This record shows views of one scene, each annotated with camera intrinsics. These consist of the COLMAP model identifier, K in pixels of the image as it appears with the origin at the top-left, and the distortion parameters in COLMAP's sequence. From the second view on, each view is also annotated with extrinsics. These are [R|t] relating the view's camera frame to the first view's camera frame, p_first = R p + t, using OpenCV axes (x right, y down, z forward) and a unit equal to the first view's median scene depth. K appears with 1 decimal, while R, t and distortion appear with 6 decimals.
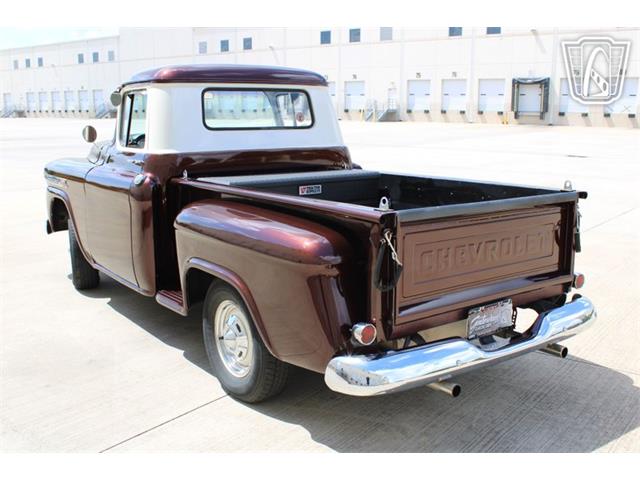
lens RADIAL K [[676.1, 0, 321.9], [0, 676.1, 237.9], [0, 0, 1]] dist [-0.089307, 0.000000]
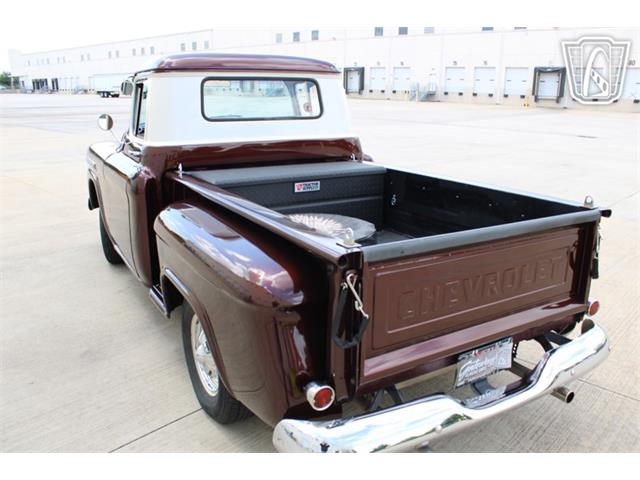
lens RADIAL K [[538.5, 0, 318.5], [0, 538.5, 243.1], [0, 0, 1]] dist [-0.146393, 0.088891]
pose [[0.994508, 0.037169, -0.097837, 0.084154], [-0.027901, 0.995139, 0.094450, -0.071666], [0.100872, -0.091201, 0.990710, 0.276201]]
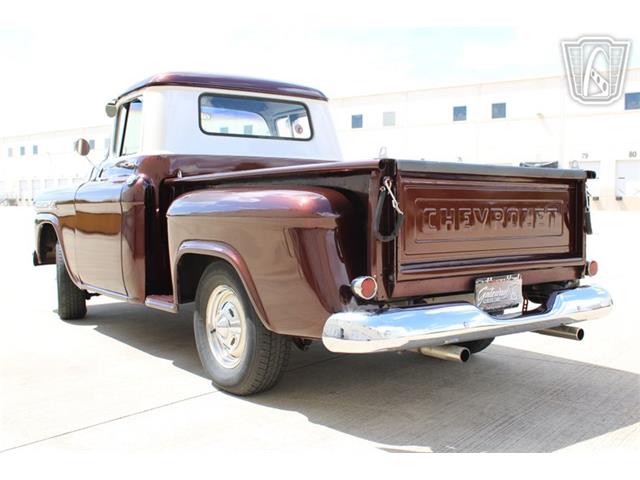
lens RADIAL K [[707.9, 0, 321.1], [0, 707.9, 234.2], [0, 0, 1]] dist [-0.083188, 0.000000]
pose [[0.999991, -0.001666, -0.003957, 0.004773], [0.001087, 0.989858, -0.142056, 0.149033], [0.004154, 0.142050, 0.989851, 0.010160]]
